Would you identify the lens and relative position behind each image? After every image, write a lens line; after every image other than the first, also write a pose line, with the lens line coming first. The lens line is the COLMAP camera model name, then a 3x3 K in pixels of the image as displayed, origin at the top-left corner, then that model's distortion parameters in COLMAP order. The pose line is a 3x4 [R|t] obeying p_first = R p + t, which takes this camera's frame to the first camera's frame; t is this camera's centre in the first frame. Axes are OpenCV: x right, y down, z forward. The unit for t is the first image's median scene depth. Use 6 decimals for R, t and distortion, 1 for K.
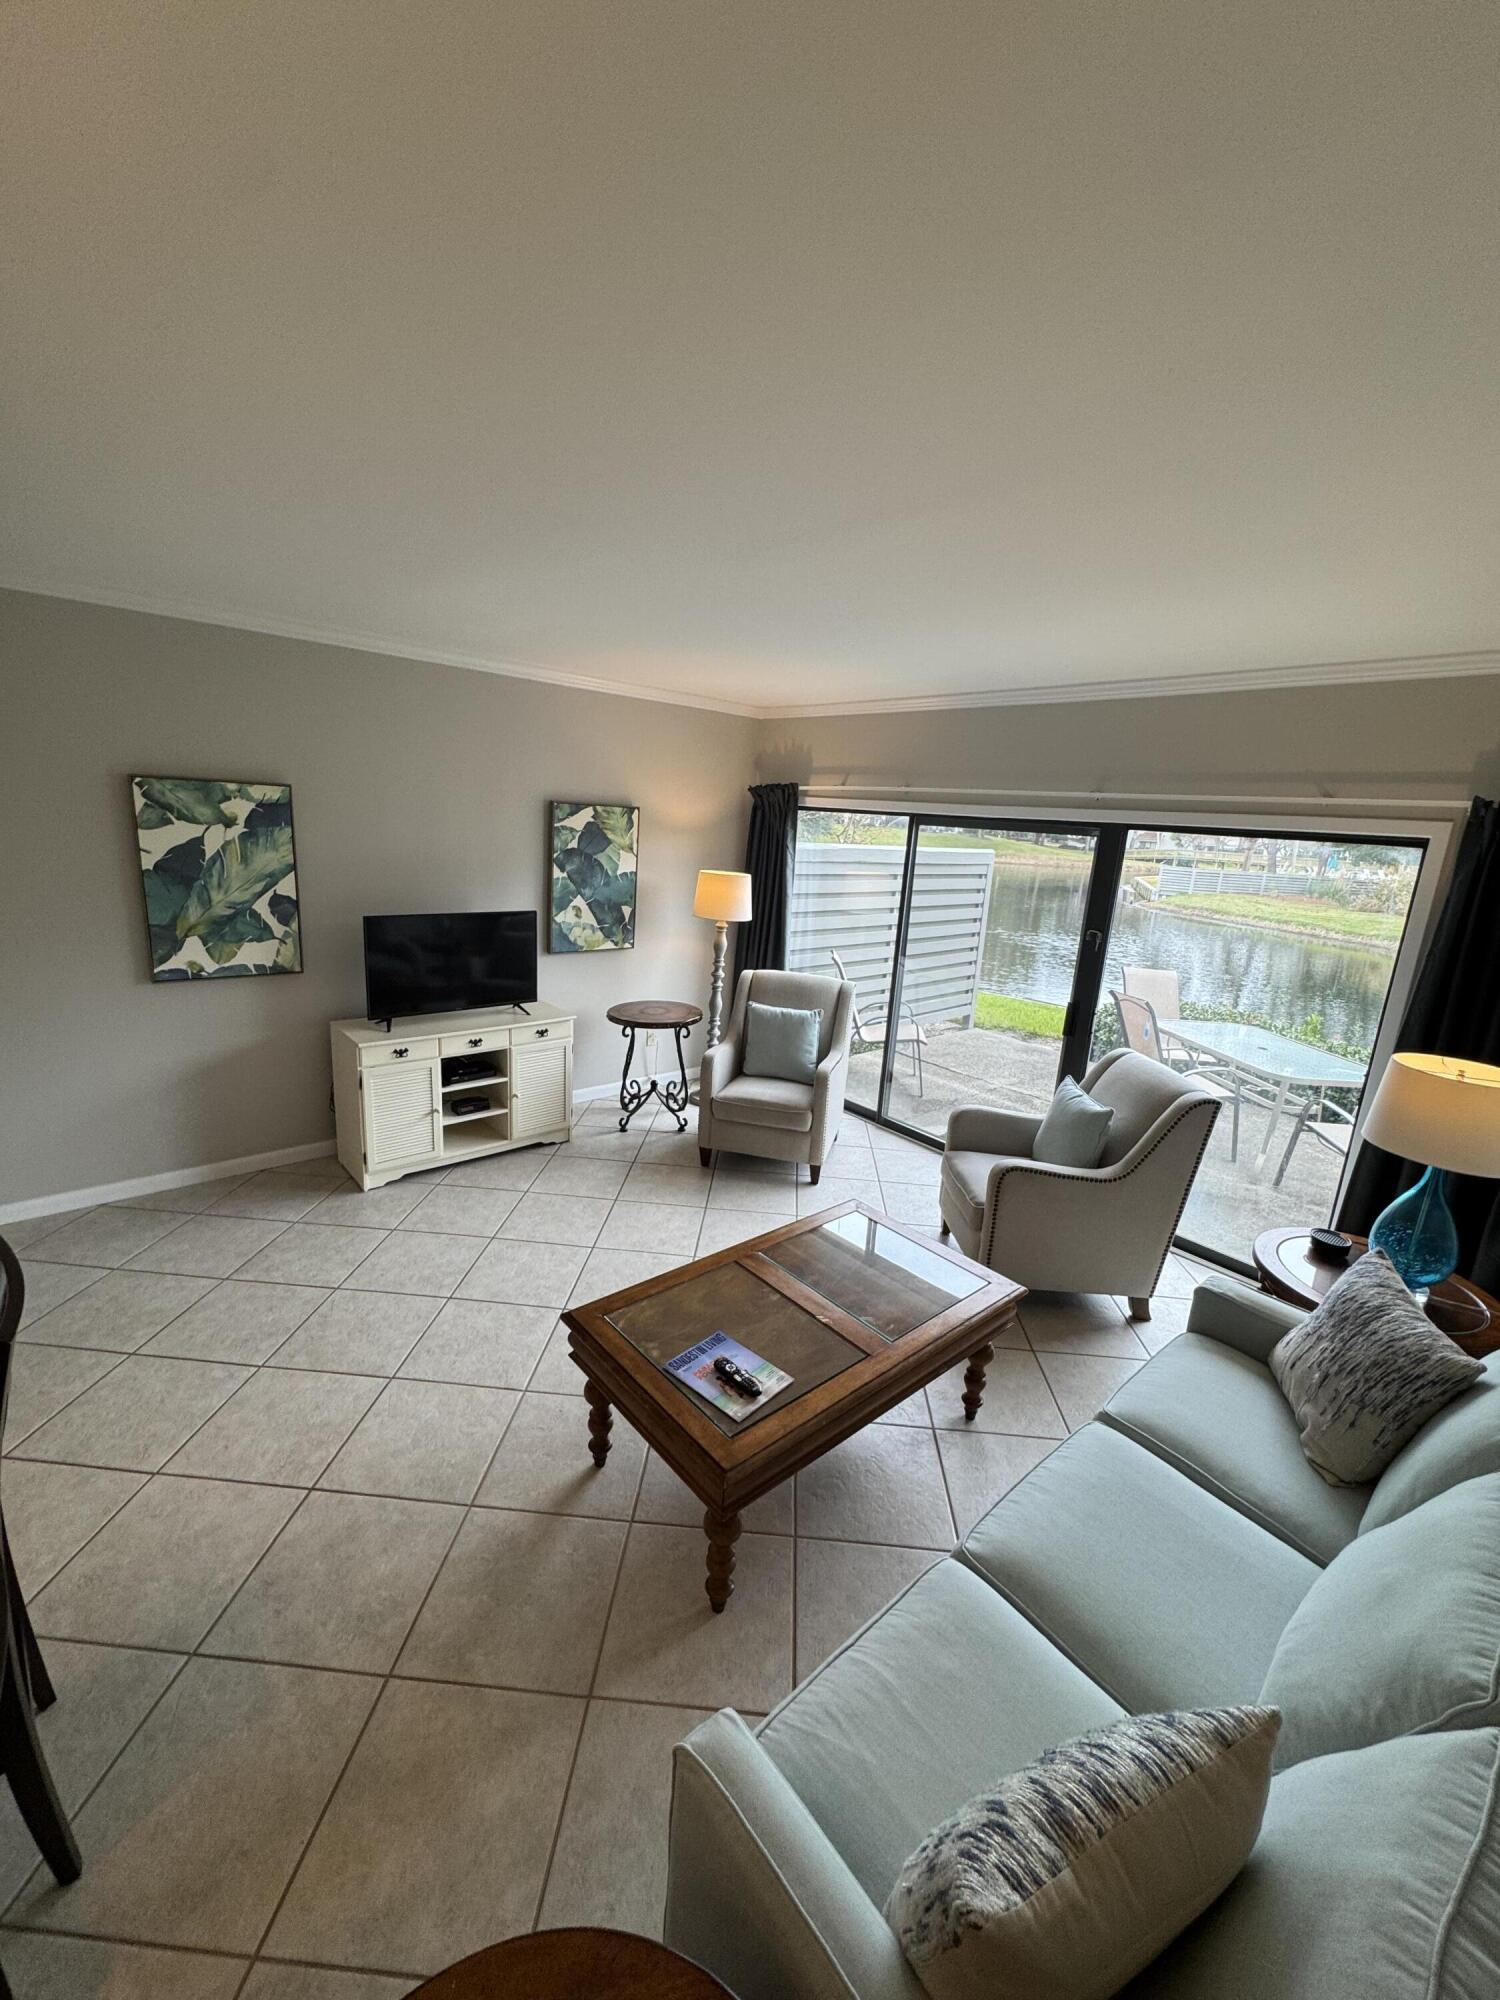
lens RADIAL K [[796.8, 0, 757.6], [0, 796.8, 1002.6], [0, 0, 1]] dist [-0.000908, -0.000148]
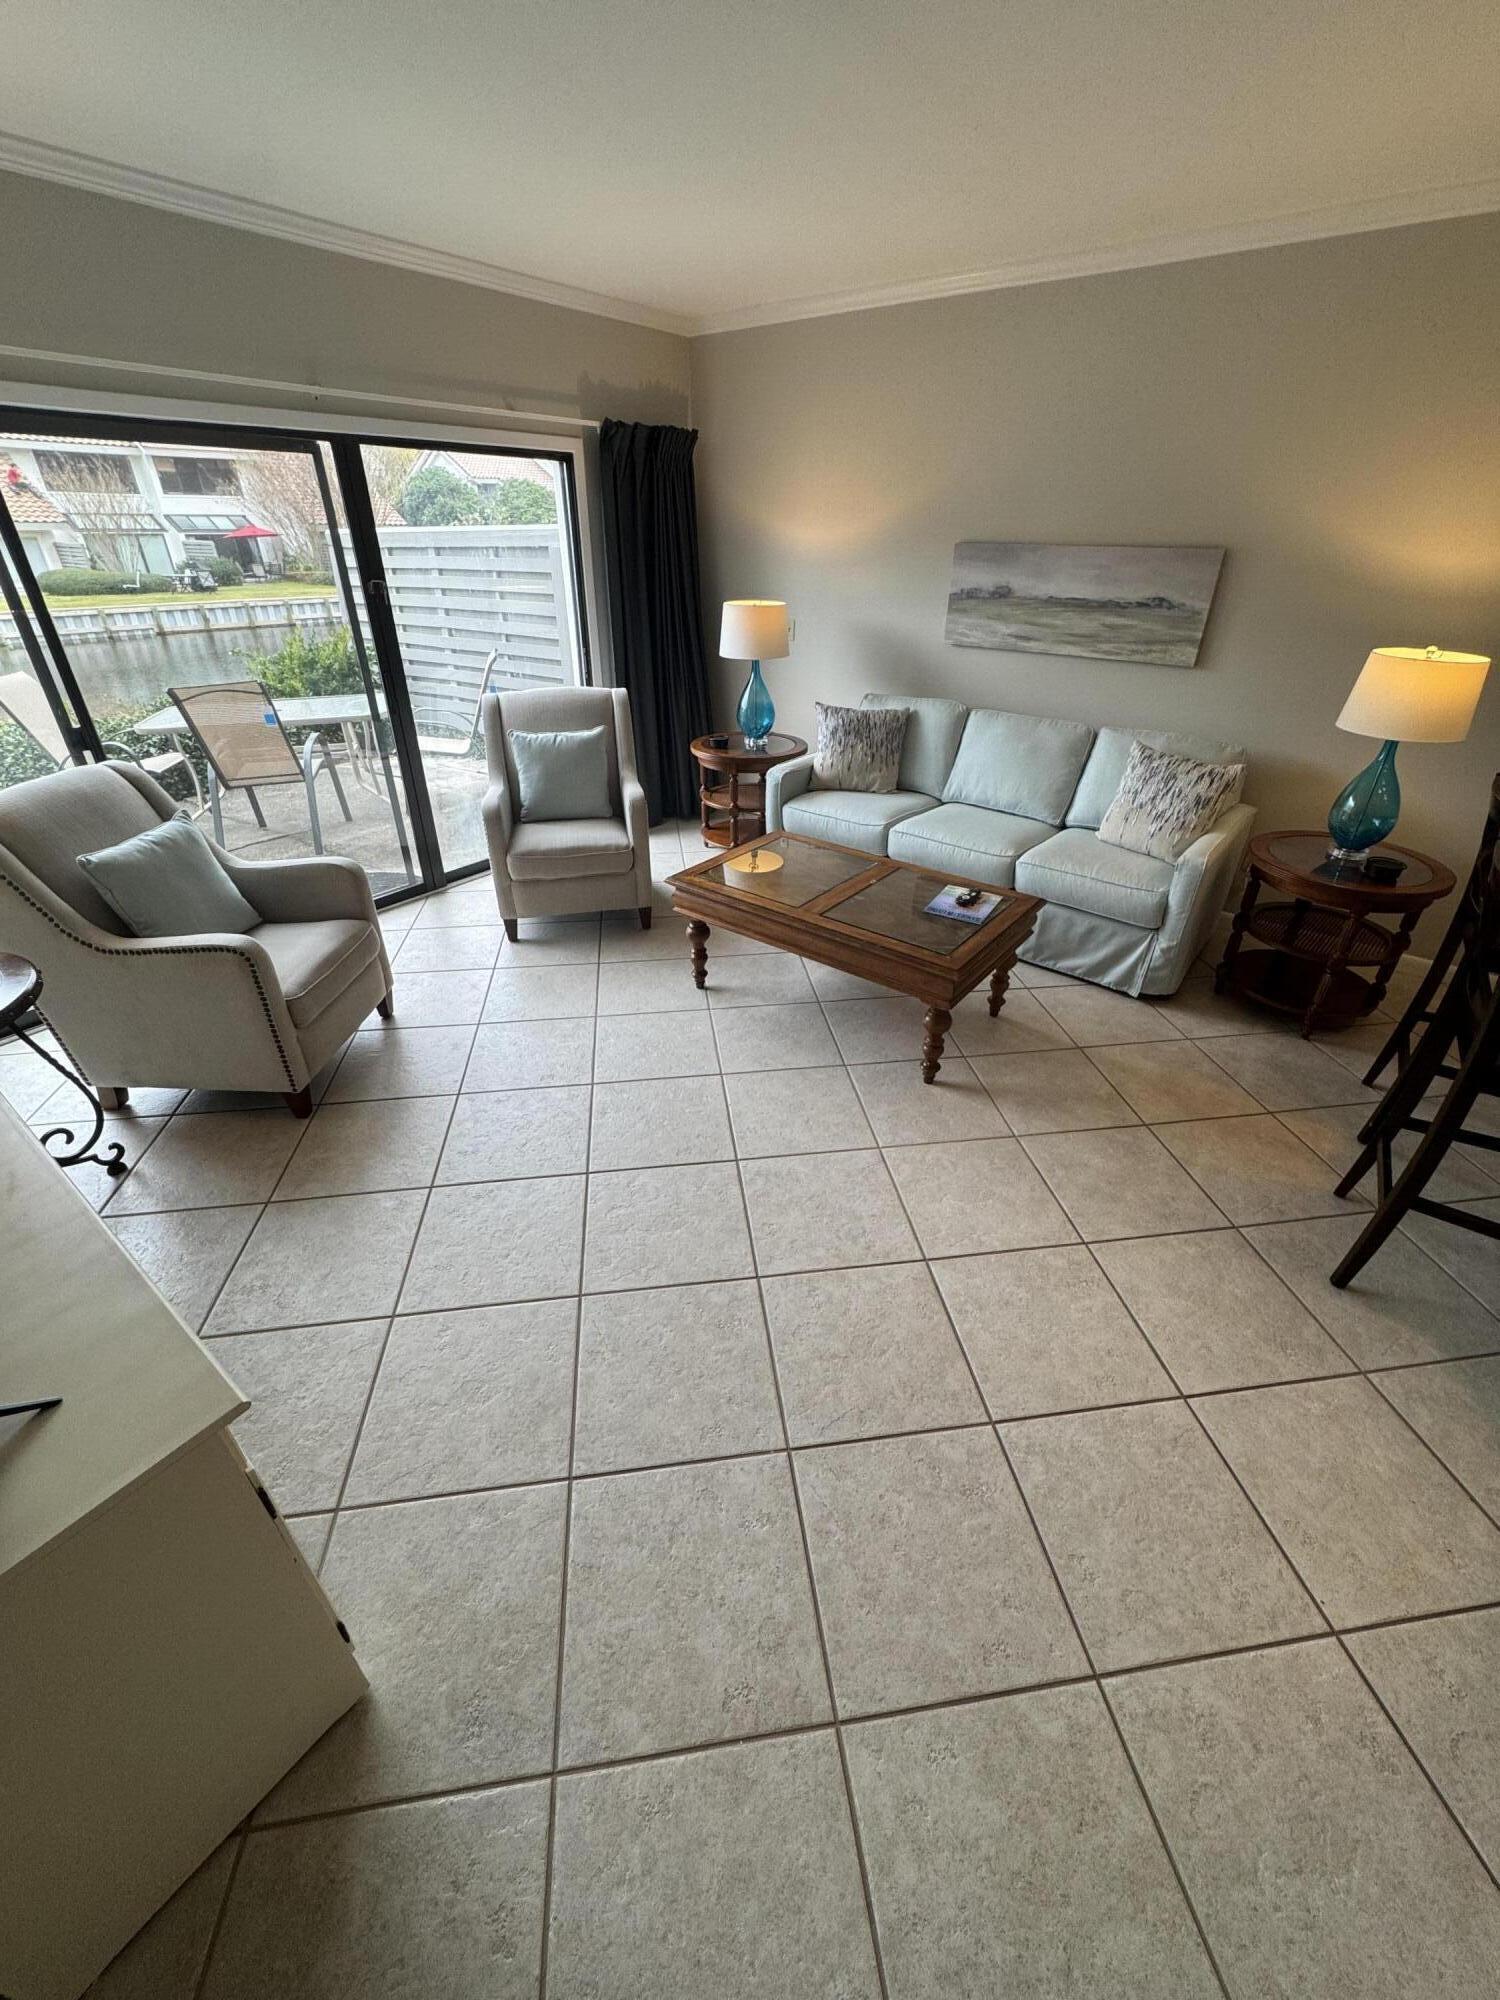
lens RADIAL K [[796.8, 0, 757.6], [0, 796.8, 1002.6], [0, 0, 1]] dist [-0.000908, -0.000148]
pose [[-0.192237, -0.558014, 0.807258, -0.900331], [0.206832, 0.781084, 0.589176, -0.225708], [-0.959305, 0.280228, -0.034738, 1.087525]]
